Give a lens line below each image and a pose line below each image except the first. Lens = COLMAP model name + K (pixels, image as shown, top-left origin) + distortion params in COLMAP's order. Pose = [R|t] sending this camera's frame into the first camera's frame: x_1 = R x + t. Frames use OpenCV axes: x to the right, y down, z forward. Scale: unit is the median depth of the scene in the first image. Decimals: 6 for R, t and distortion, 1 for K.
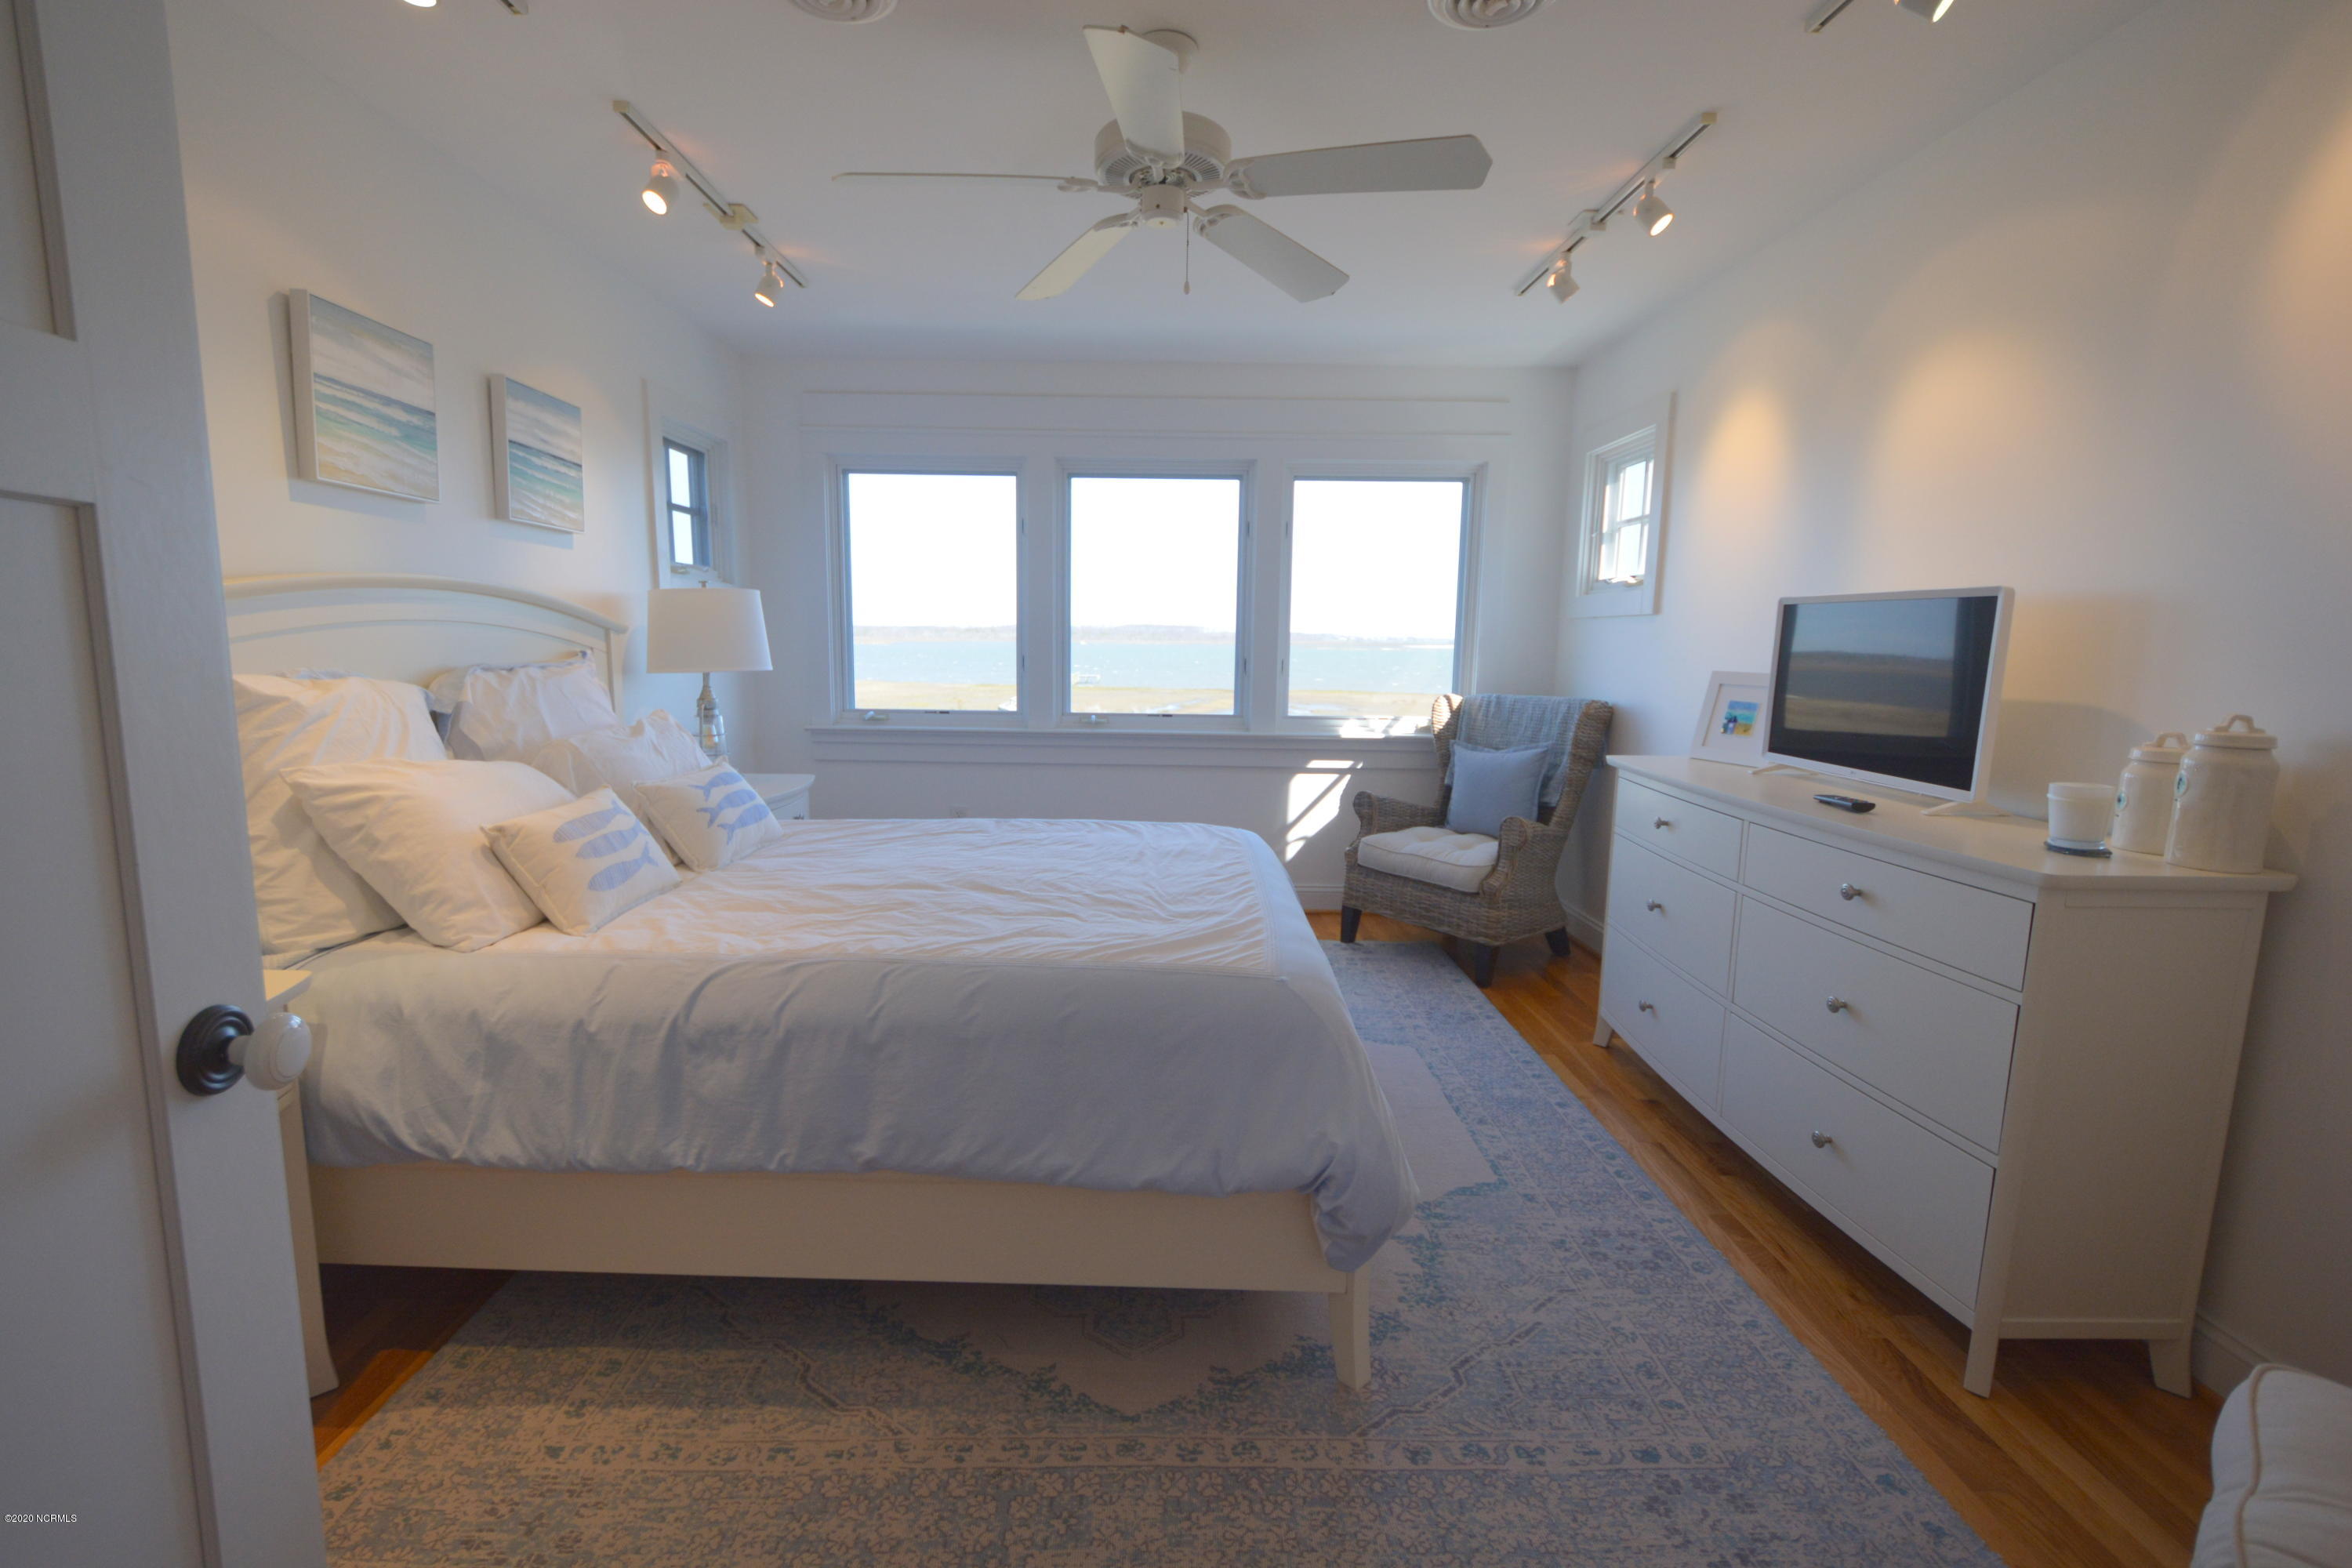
lens RADIAL K [[1050.8, 0, 1169.4], [0, 1050.8, 782.2], [0, 0, 1]] dist [0.000136, -0.001736]
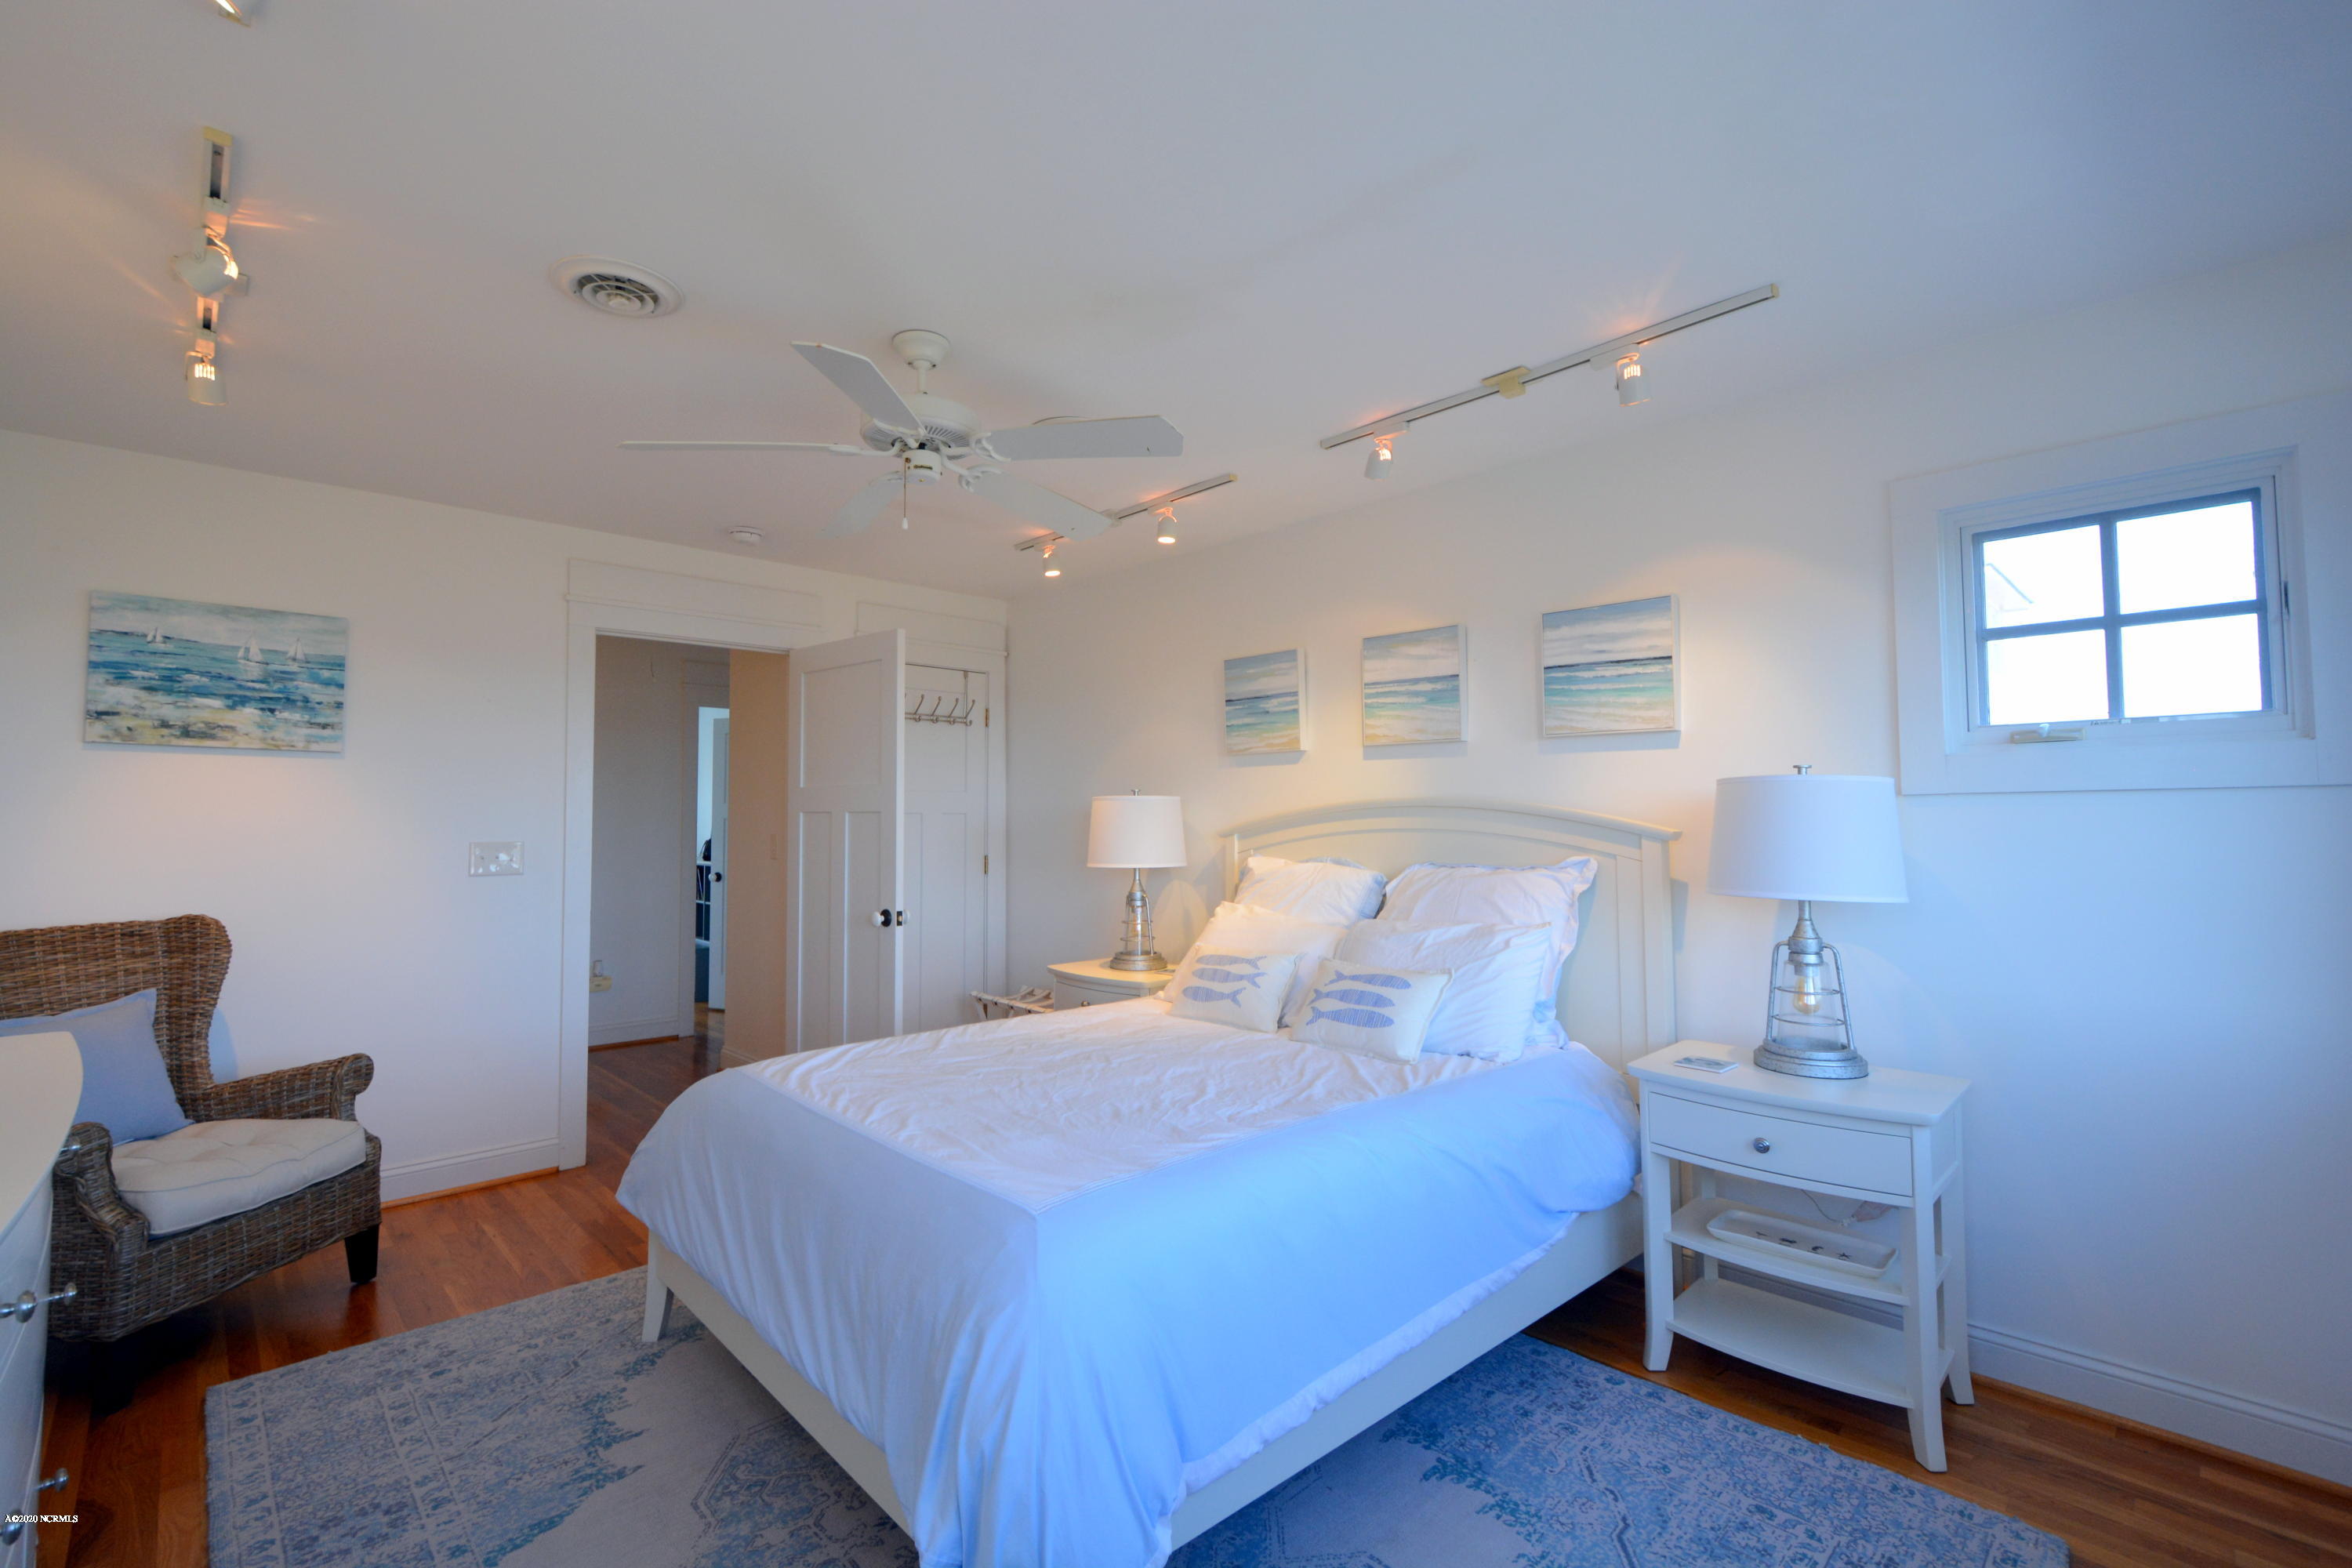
lens RADIAL K [[1050.8, 0, 1168.8], [0, 1050.8, 775.8], [0, 0, 1]] dist [0.000136, -0.001736]
pose [[-0.739640, -0.036040, -0.672037, 0.491293], [-0.096738, 0.993889, 0.053169, -0.272684], [0.666014, 0.104338, -0.738606, 1.850395]]
